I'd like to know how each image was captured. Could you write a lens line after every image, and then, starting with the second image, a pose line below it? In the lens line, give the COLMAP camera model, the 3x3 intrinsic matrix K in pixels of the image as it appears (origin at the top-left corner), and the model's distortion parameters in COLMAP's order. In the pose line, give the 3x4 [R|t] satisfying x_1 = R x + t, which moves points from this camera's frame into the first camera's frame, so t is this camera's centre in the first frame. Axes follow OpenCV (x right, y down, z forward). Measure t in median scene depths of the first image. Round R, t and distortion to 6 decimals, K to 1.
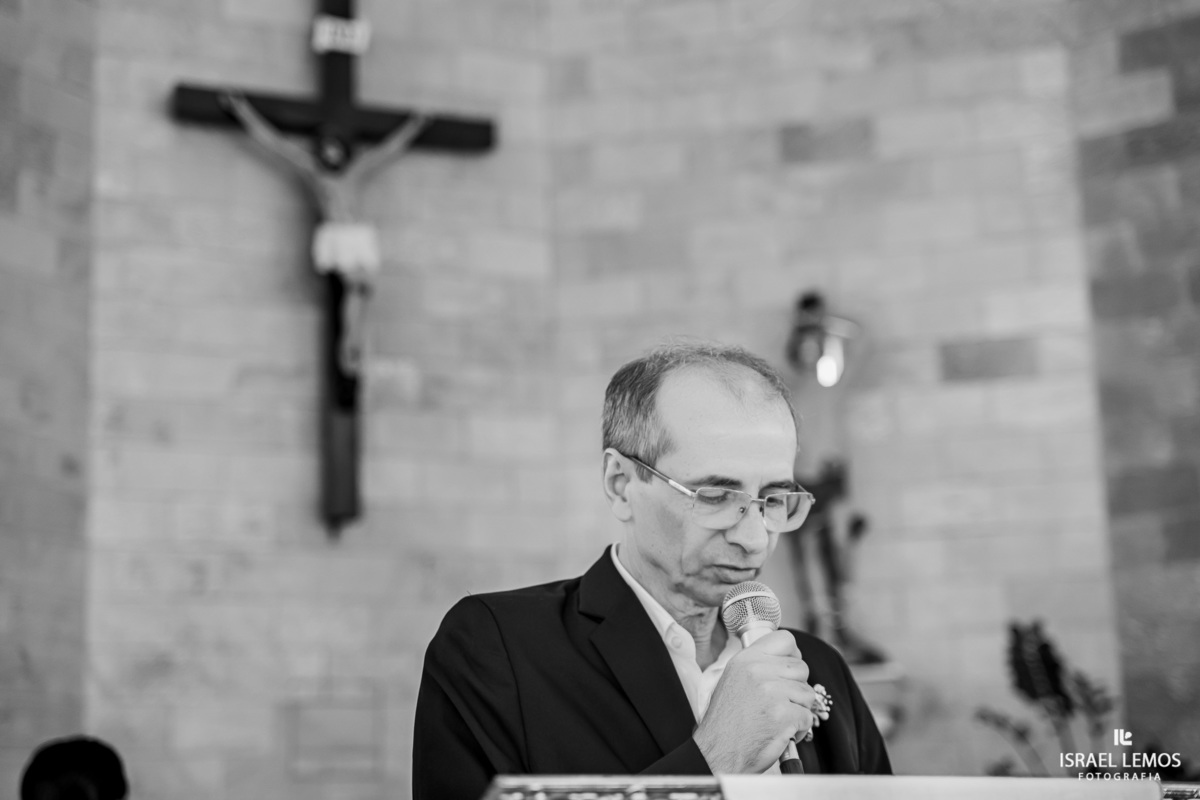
lens RADIAL K [[2369.0, 0, 596.0], [0, 2369.0, 398.5], [0, 0, 1]] dist [0.263113, 0.000000]
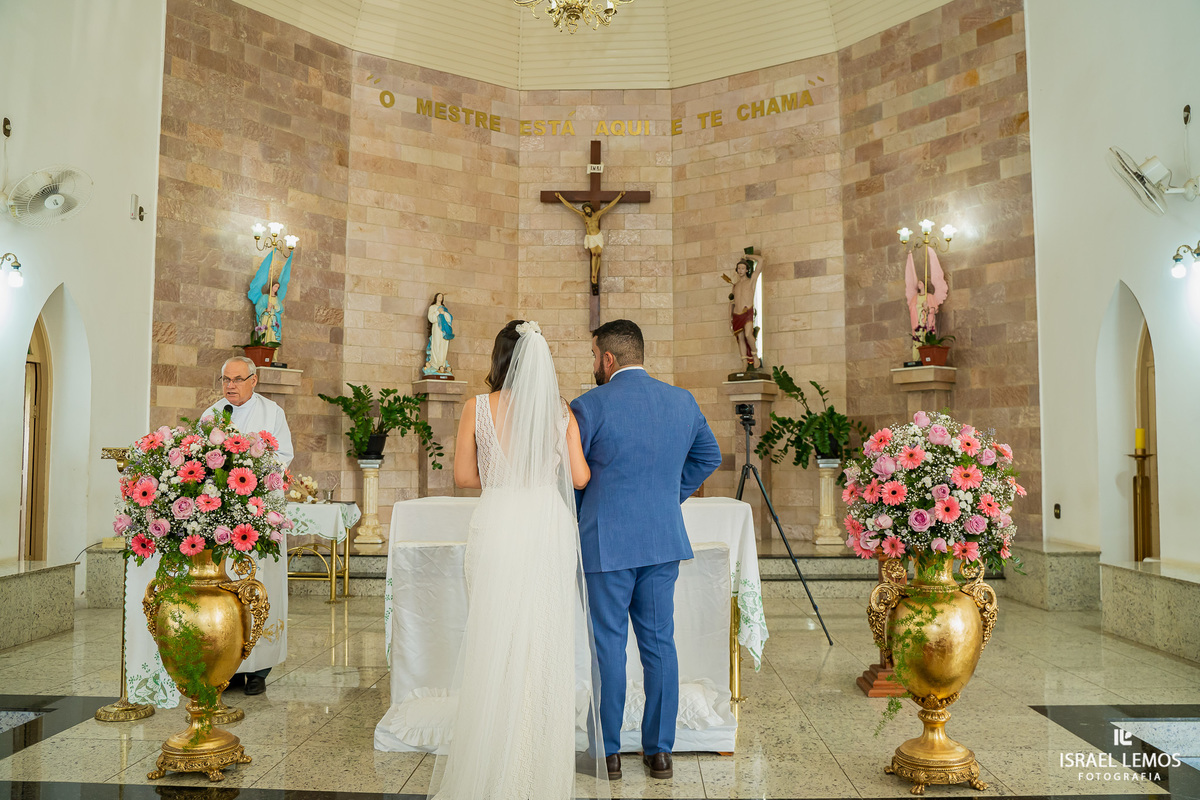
lens RADIAL K [[985.0, 0, 604.0], [0, 985.0, 398.8], [0, 0, 1]] dist [-0.101320, 0.039970]
pose [[0.923275, 0.005357, -0.384103, 0.381305], [0.057087, 0.986886, 0.150985, -0.052467], [0.379874, -0.161328, 0.910862, -0.160654]]
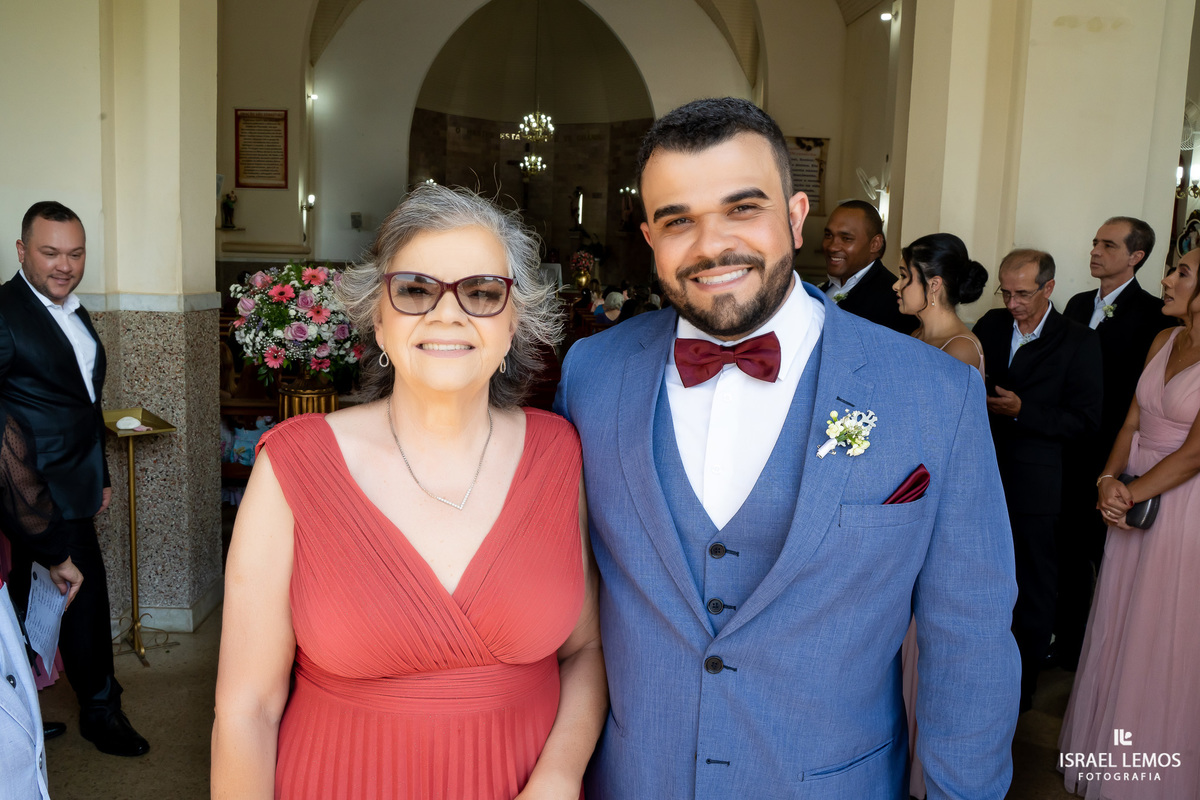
lens RADIAL K [[985.0, 0, 600.1], [0, 985.0, 401.2], [0, 0, 1]] dist [-0.101320, 0.039970]
pose [[0.957559, 0.103296, -0.269094, 1.196976], [-0.001023, 0.934792, 0.355193, -0.575912], [0.288237, -0.339843, 0.895224, -2.402127]]
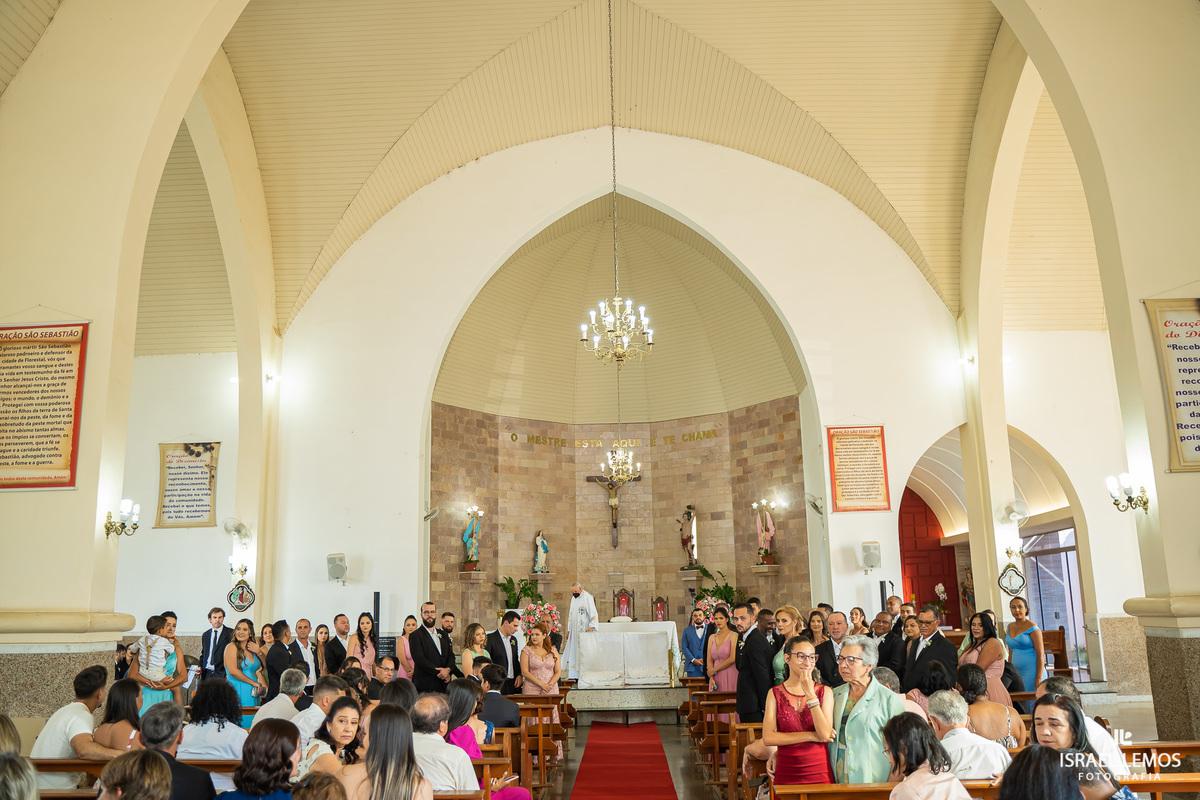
lens RADIAL K [[985.0, 0, 590.2], [0, 985.0, 395.6], [0, 0, 1]] dist [-0.101320, 0.039970]
pose [[0.923105, -0.072573, -0.377638, 0.808281], [0.077301, 0.997004, -0.002644, -0.329733], [0.376699, -0.026751, 0.925949, -1.353063]]
